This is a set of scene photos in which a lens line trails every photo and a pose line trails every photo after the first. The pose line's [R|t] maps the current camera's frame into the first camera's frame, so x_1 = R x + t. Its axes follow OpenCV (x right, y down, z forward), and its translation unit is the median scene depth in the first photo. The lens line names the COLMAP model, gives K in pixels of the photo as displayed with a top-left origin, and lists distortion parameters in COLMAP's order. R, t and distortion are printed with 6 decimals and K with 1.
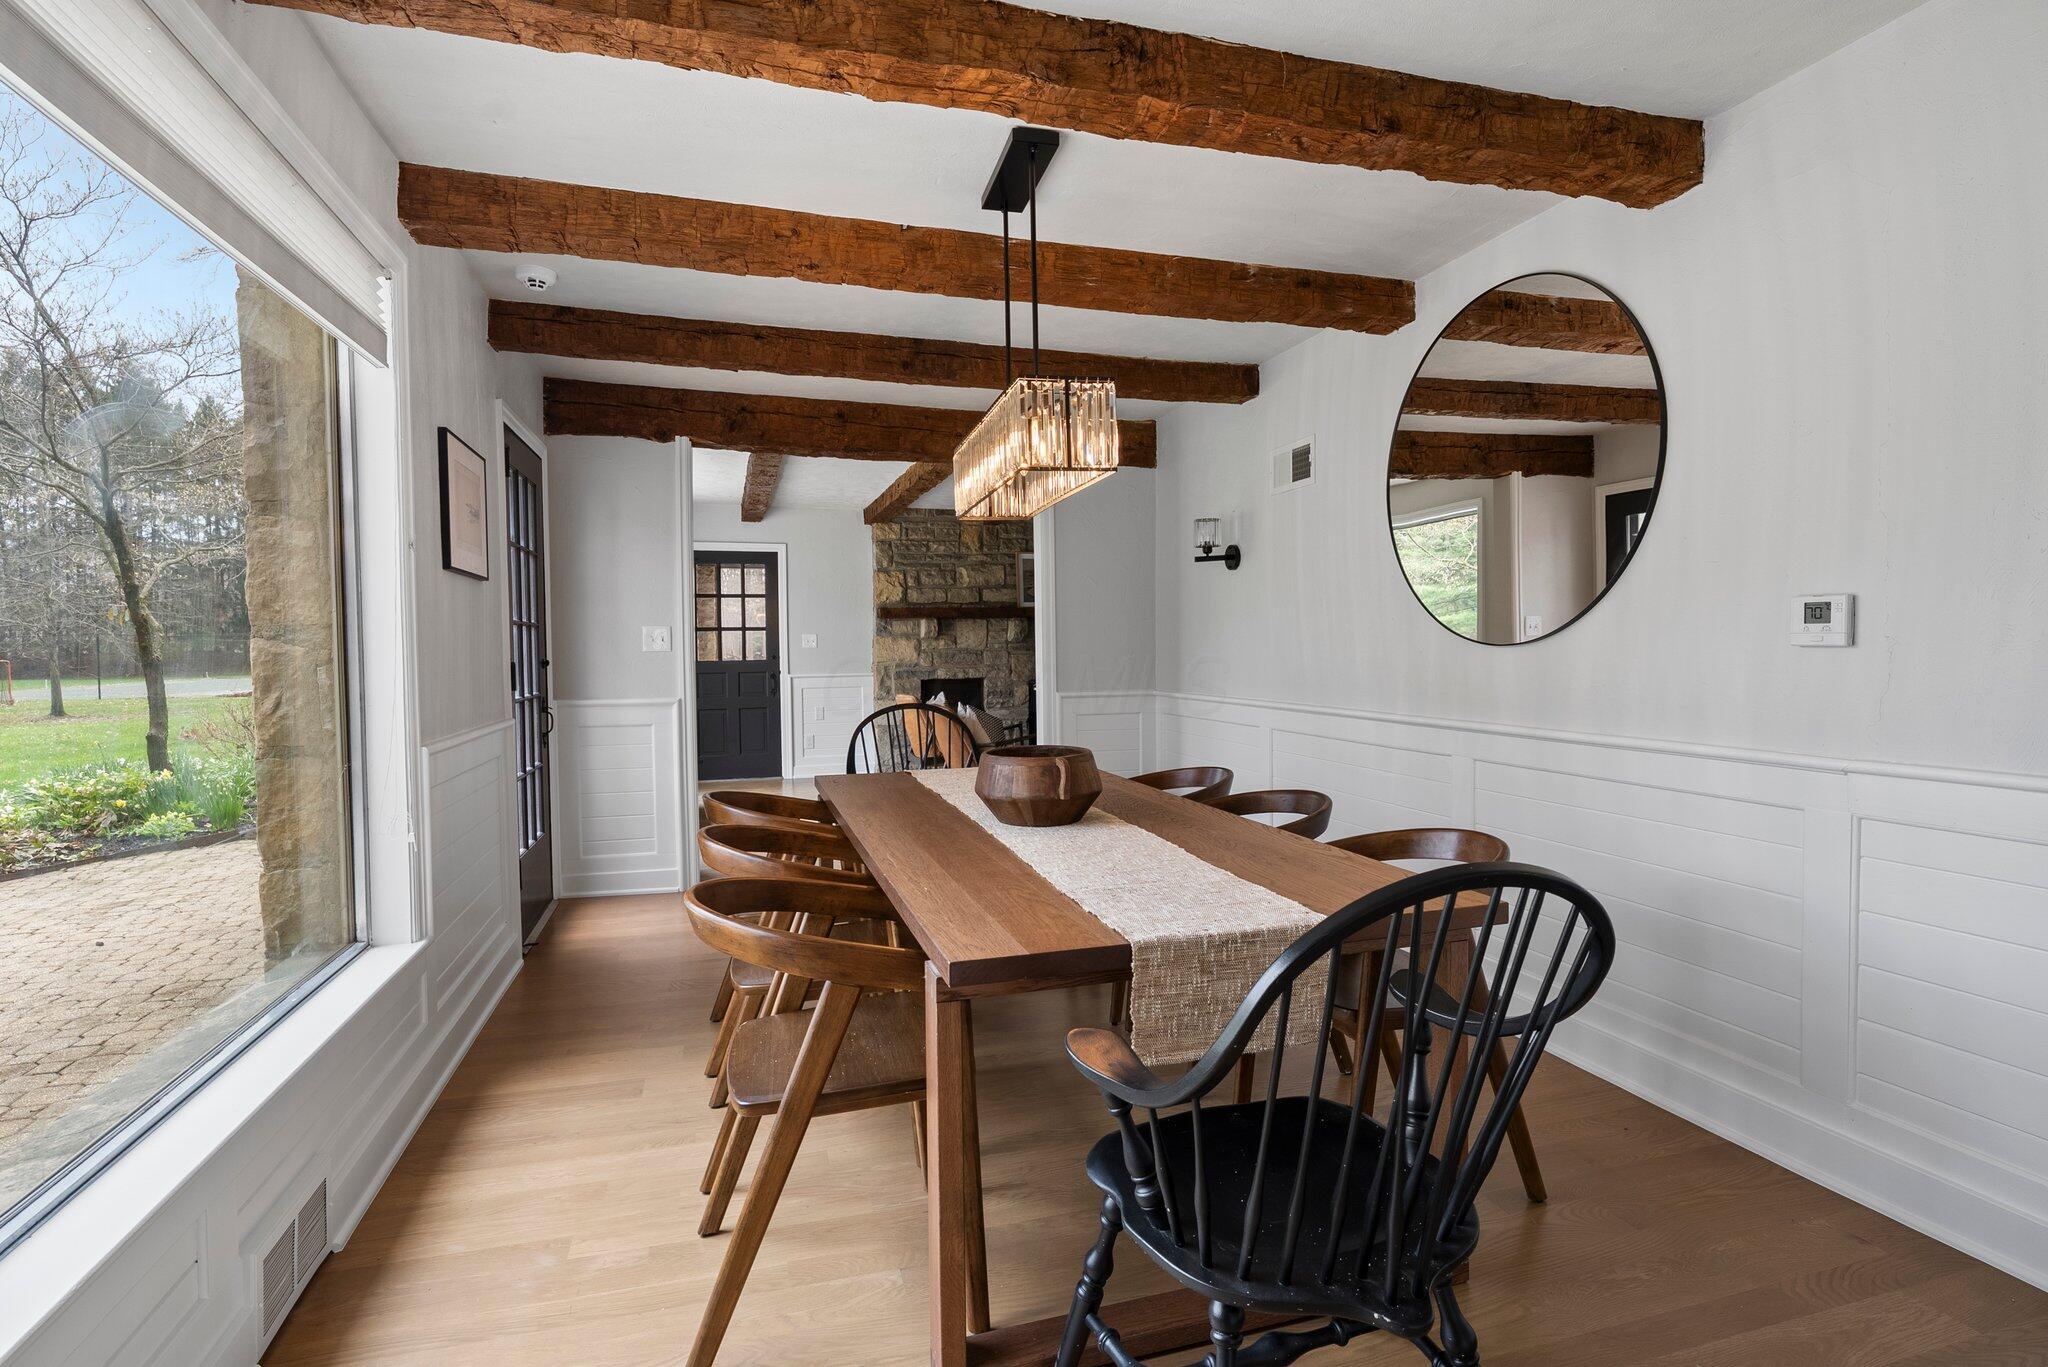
lens RADIAL K [[970.9, 0, 1018.6], [0, 970.9, 678.2], [0, 0, 1]] dist [-0.001489, -0.000060]
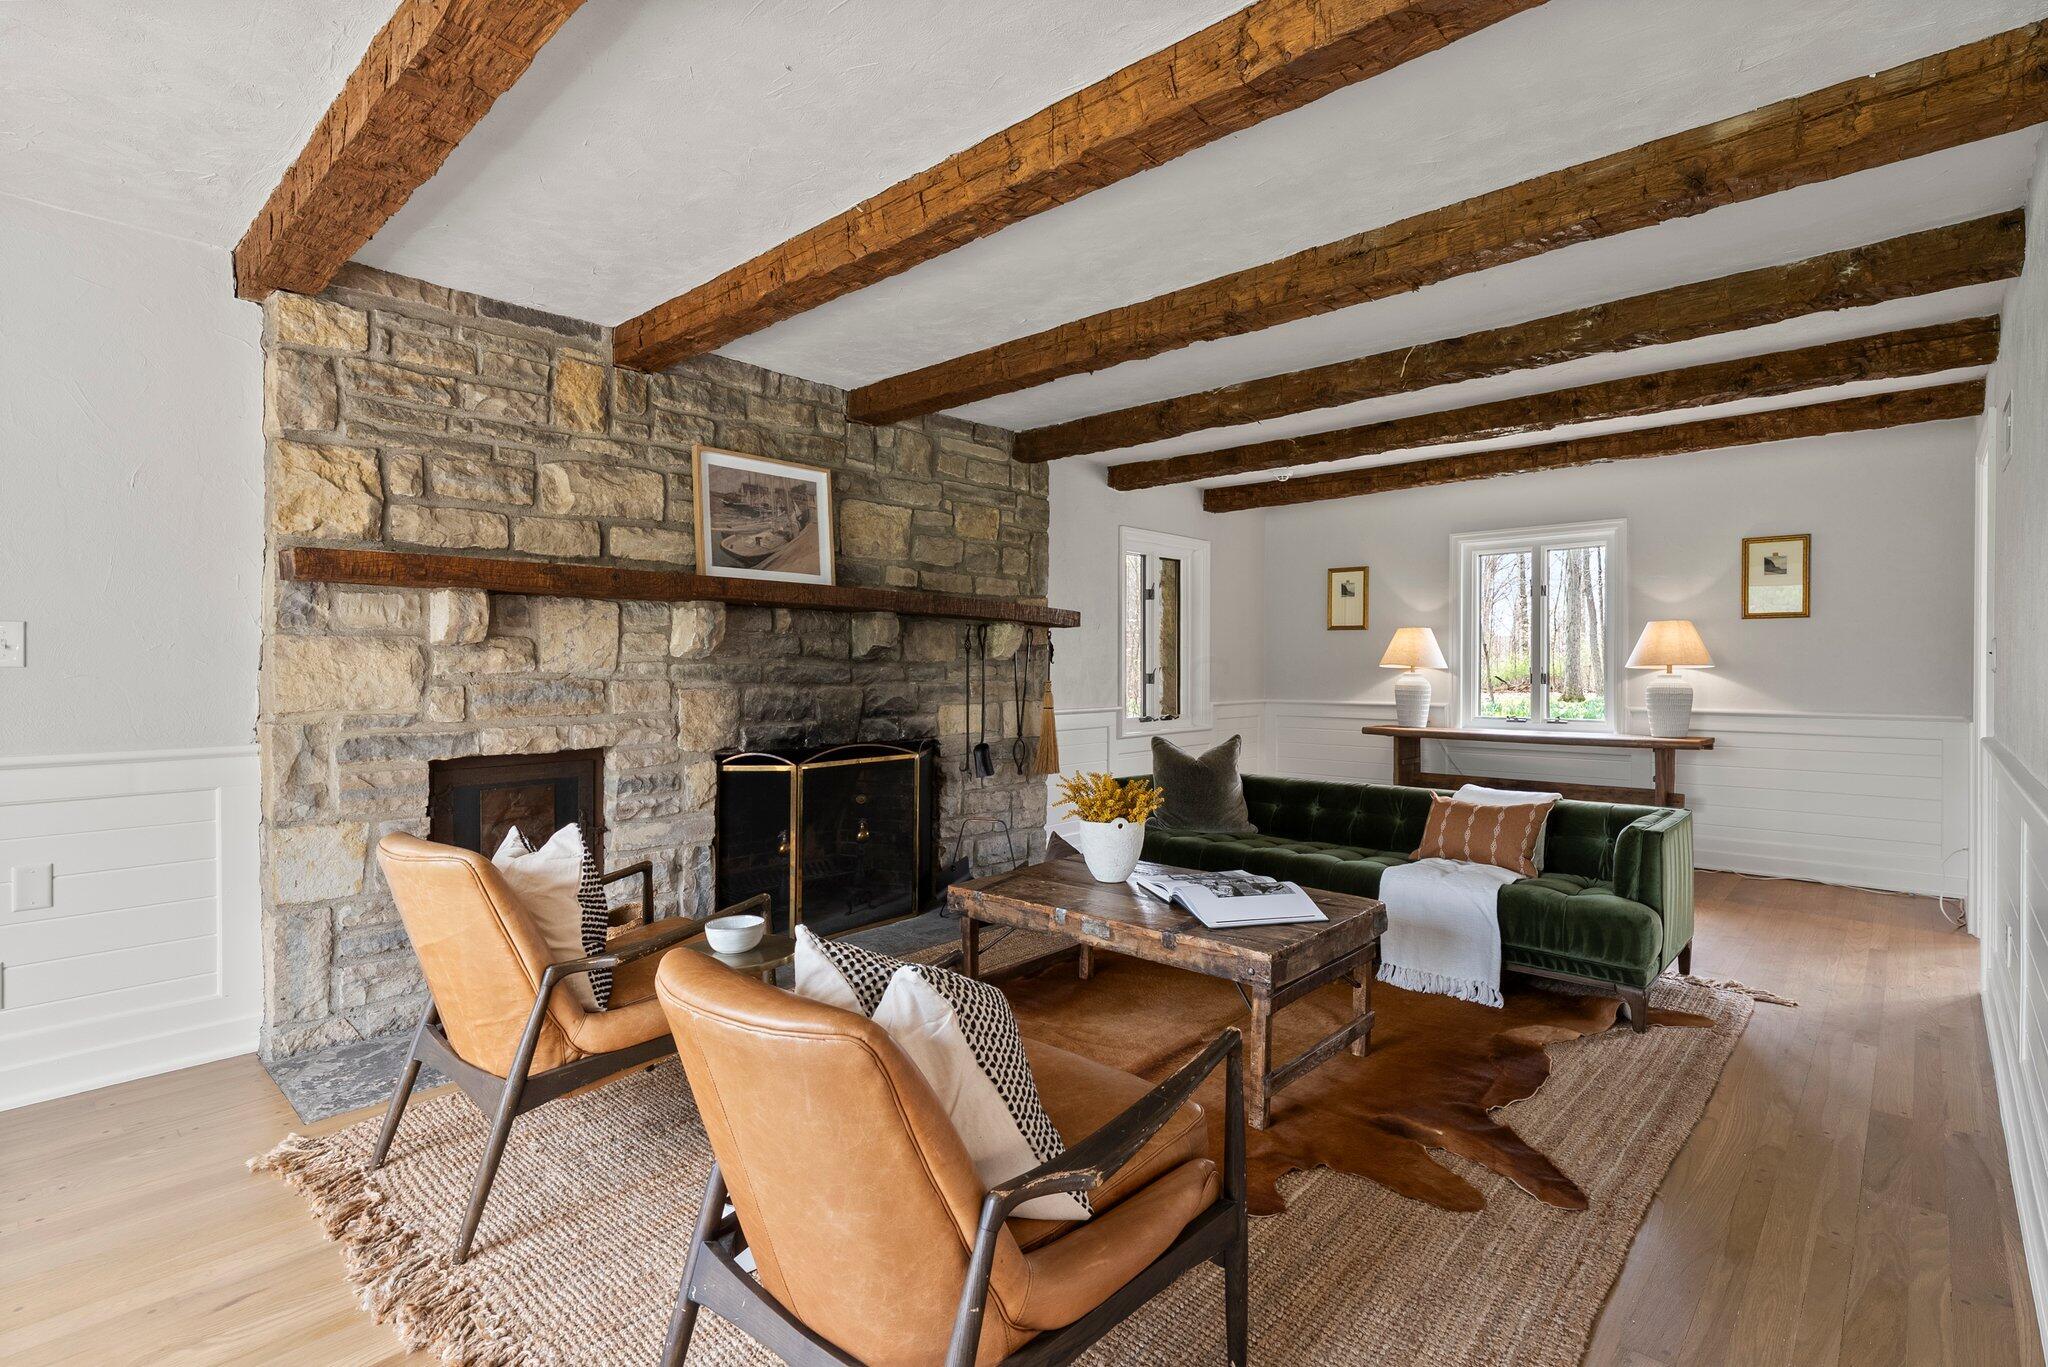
lens RADIAL K [[970.9, 0, 1025.0], [0, 970.9, 675.7], [0, 0, 1]] dist [-0.001489, -0.000060]
pose [[0.869263, 0.010653, 0.494236, -0.086430], [0.001273, 0.999716, -0.023788, -0.020815], [-0.494349, 0.021307, 0.869002, 0.578614]]
